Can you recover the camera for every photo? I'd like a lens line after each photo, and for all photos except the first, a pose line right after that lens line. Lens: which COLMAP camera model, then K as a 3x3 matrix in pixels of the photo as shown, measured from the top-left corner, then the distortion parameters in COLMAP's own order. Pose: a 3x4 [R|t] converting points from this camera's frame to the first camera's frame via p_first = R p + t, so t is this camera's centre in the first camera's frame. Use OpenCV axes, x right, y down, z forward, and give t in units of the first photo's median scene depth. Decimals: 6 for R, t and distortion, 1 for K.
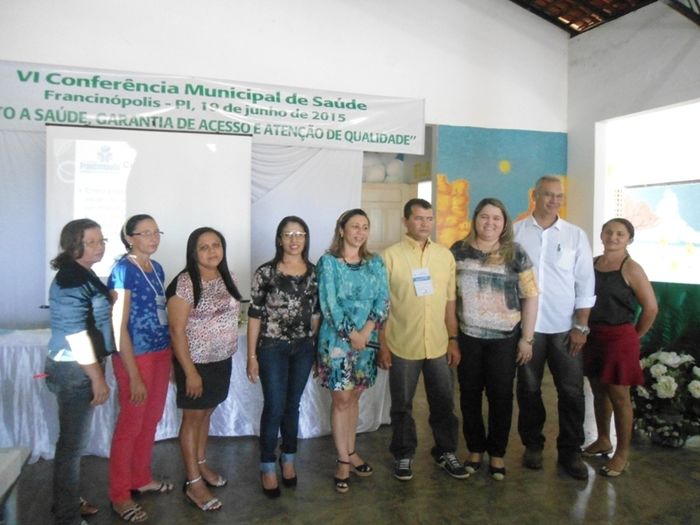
lens RADIAL K [[512.9, 0, 343.1], [0, 512.9, 240.2], [0, 0, 1]] dist [-0.046707, 0.025092]
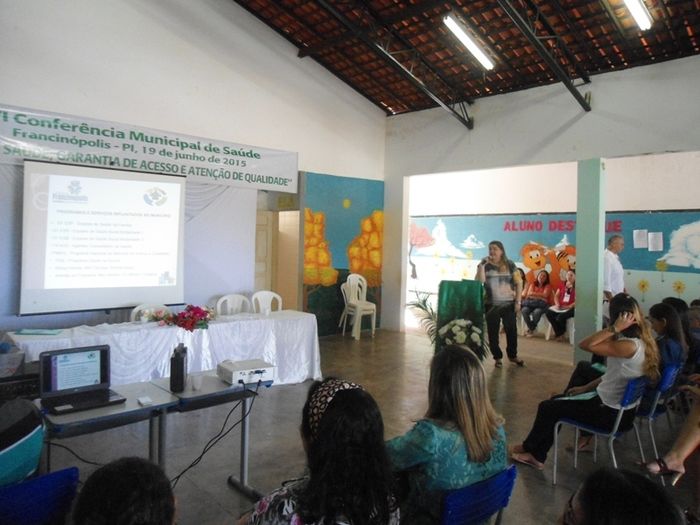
lens RADIAL K [[512.9, 0, 345.5], [0, 512.9, 235.5], [0, 0, 1]] dist [-0.046707, 0.025092]
pose [[0.904933, 0.015693, 0.425264, -0.347515], [-0.004693, 0.999627, -0.026902, -0.019775], [-0.425527, 0.022349, 0.904669, -0.335109]]
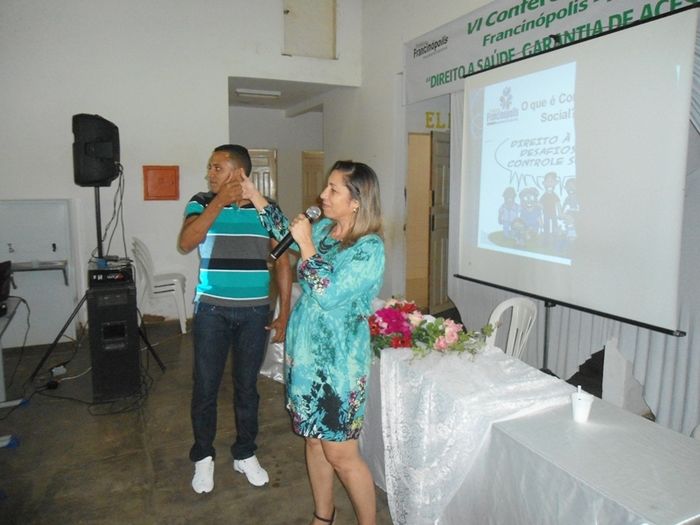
lens RADIAL K [[512.9, 0, 338.7], [0, 512.9, 262.0], [0, 0, 1]] dist [-0.046707, 0.025092]
pose [[0.139540, 0.129668, -0.981690, 0.277001], [-0.015751, 0.991554, 0.128732, -0.010473], [0.990091, -0.002501, 0.140404, 0.554396]]
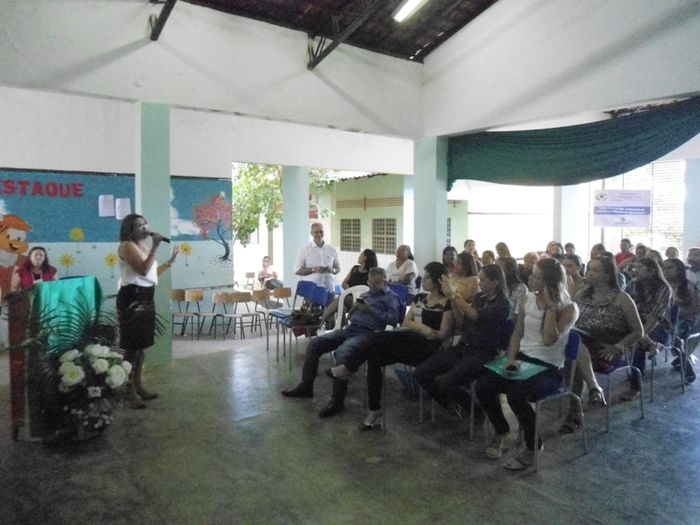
lens RADIAL K [[512.9, 0, 337.6], [0, 512.9, 238.5], [0, 0, 1]] dist [-0.046707, 0.025092]
pose [[-0.299088, -0.044870, 0.953170, -0.320801], [0.018870, 0.998420, 0.052921, -0.029018], [-0.954039, 0.033814, -0.297769, 0.548401]]
